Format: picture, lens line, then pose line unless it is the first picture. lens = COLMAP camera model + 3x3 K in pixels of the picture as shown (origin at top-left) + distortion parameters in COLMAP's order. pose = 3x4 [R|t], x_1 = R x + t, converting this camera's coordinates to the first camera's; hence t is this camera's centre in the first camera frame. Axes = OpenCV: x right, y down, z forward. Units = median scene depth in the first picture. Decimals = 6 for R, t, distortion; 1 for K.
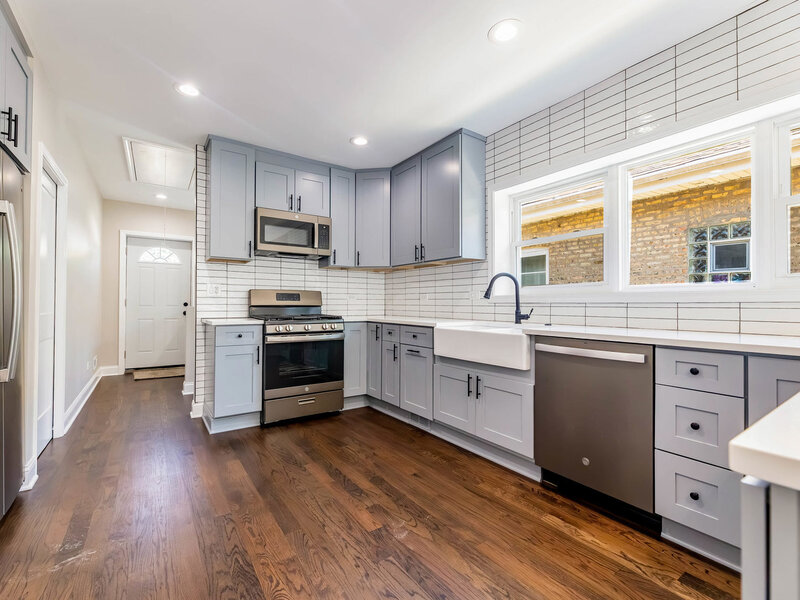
lens RADIAL K [[364.1, 0, 395.4], [0, 364.1, 299.0], [0, 0, 1]] dist [0.002796, 0.000758]
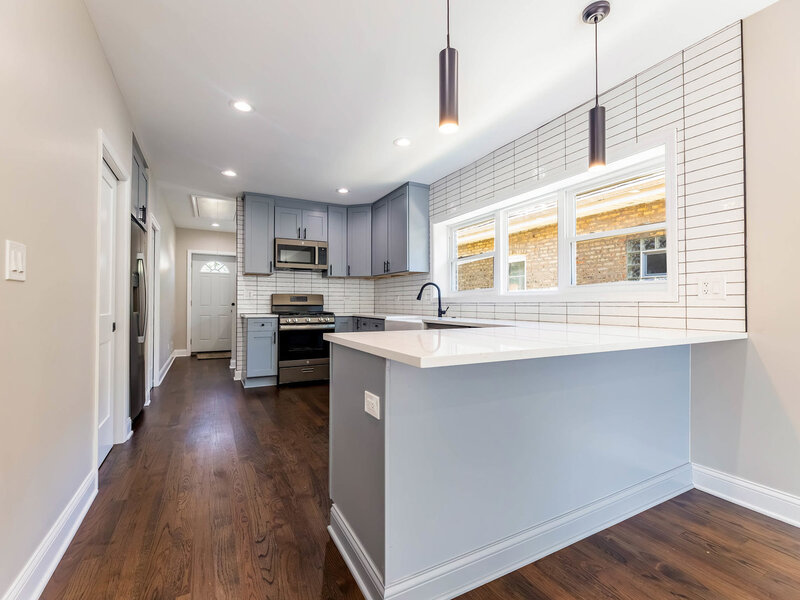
lens RADIAL K [[364.1, 0, 390.9], [0, 364.1, 298.3], [0, 0, 1]] dist [0.002796, 0.000758]
pose [[0.991867, -0.003926, -0.127219, 0.269284], [0.003698, 0.999991, -0.002033, -0.004647], [0.127226, 0.001546, 0.991873, -0.399163]]
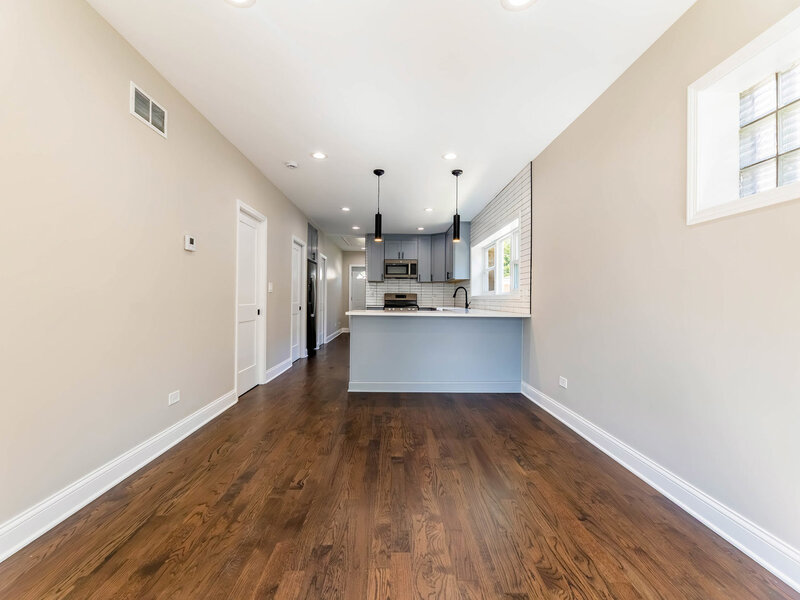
lens RADIAL K [[364.1, 0, 398.7], [0, 364.1, 297.5], [0, 0, 1]] dist [0.002796, 0.000758]
pose [[0.837245, 0.002559, -0.546823, 1.028998], [-0.000773, 0.999994, 0.003495, -0.008454], [0.546828, -0.002504, 0.837241, -0.986632]]
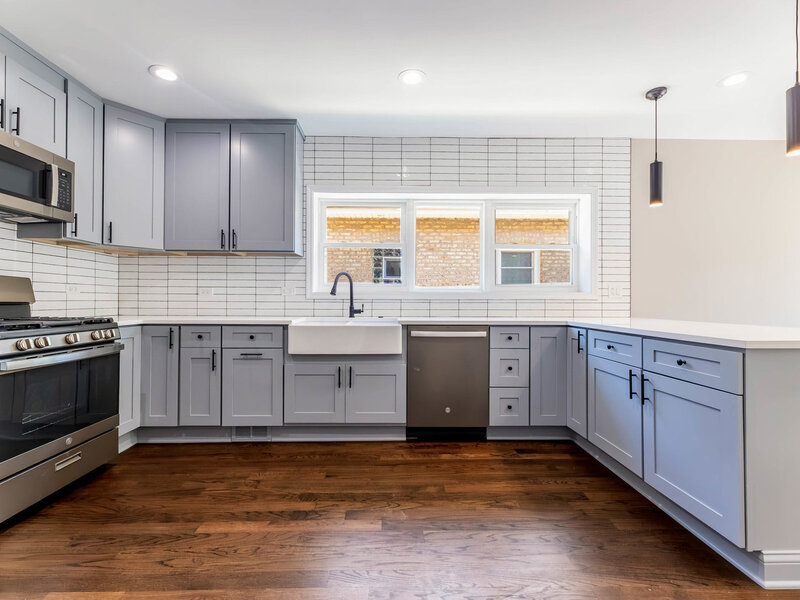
lens RADIAL K [[364.1, 0, 396.3], [0, 364.1, 298.4], [0, 0, 1]] dist [0.002796, 0.000758]
pose [[0.553085, 0.004375, 0.833113, -0.437874], [-0.012947, 0.999911, 0.003344, 0.002267], [-0.833024, -0.012636, 0.553093, 0.212430]]
